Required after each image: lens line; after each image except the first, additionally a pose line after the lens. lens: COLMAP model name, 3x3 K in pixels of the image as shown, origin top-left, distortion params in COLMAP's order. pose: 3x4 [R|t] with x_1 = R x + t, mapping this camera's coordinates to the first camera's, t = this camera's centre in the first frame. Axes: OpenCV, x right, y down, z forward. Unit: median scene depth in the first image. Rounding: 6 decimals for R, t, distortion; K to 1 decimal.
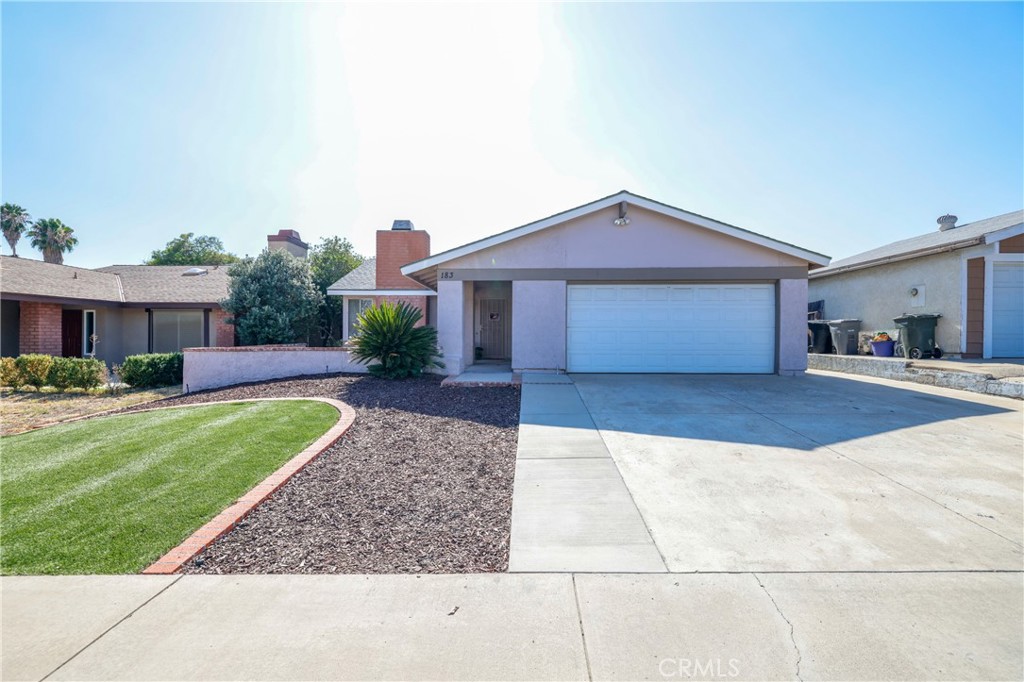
lens RADIAL K [[436.6, 0, 511.5], [0, 436.6, 341.5], [0, 0, 1]] dist [-0.002038, 0.000384]
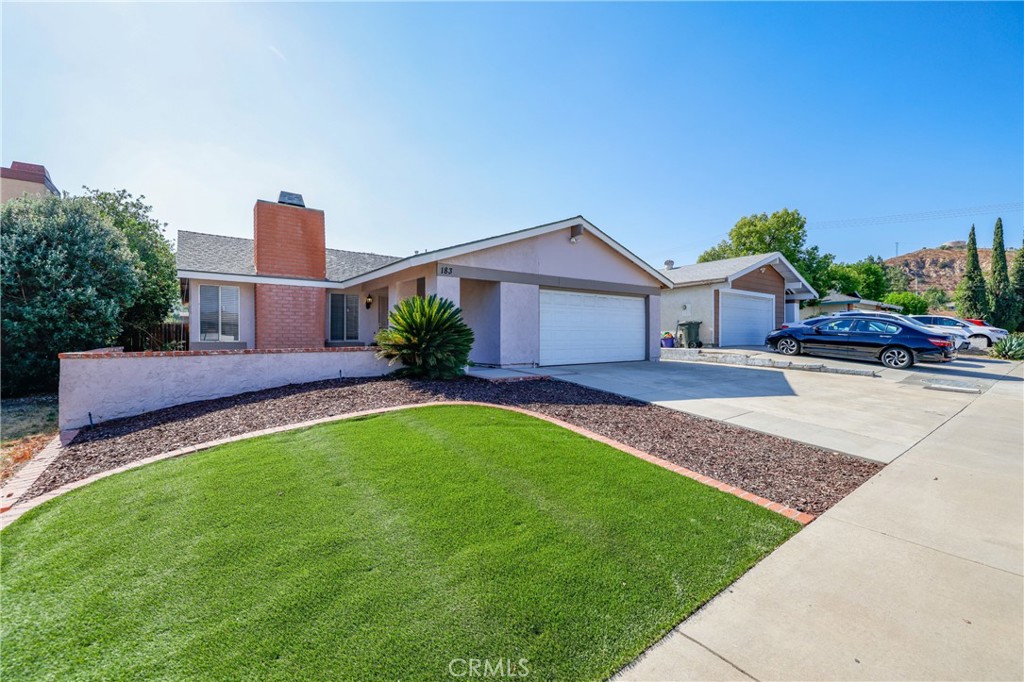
lens RADIAL K [[436.6, 0, 508.8], [0, 436.6, 338.4], [0, 0, 1]] dist [-0.002038, 0.000384]
pose [[0.775622, -0.004940, 0.631178, -0.651985], [0.012186, 0.999900, -0.007149, 0.006560], [-0.631080, 0.013237, 0.775605, 0.165952]]
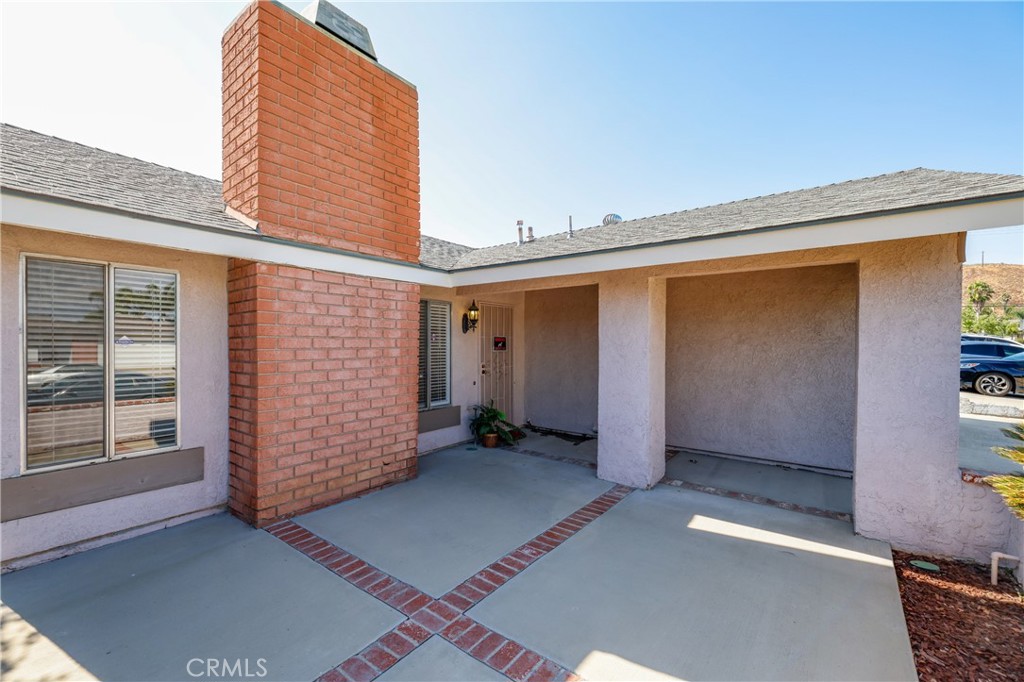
lens RADIAL K [[436.6, 0, 511.7], [0, 436.6, 338.7], [0, 0, 1]] dist [-0.002038, 0.000384]
pose [[0.571295, -0.002144, 0.820742, -0.614560], [0.007980, 0.999964, -0.002942, -0.087429], [-0.820706, 0.008230, 0.571291, 1.076617]]
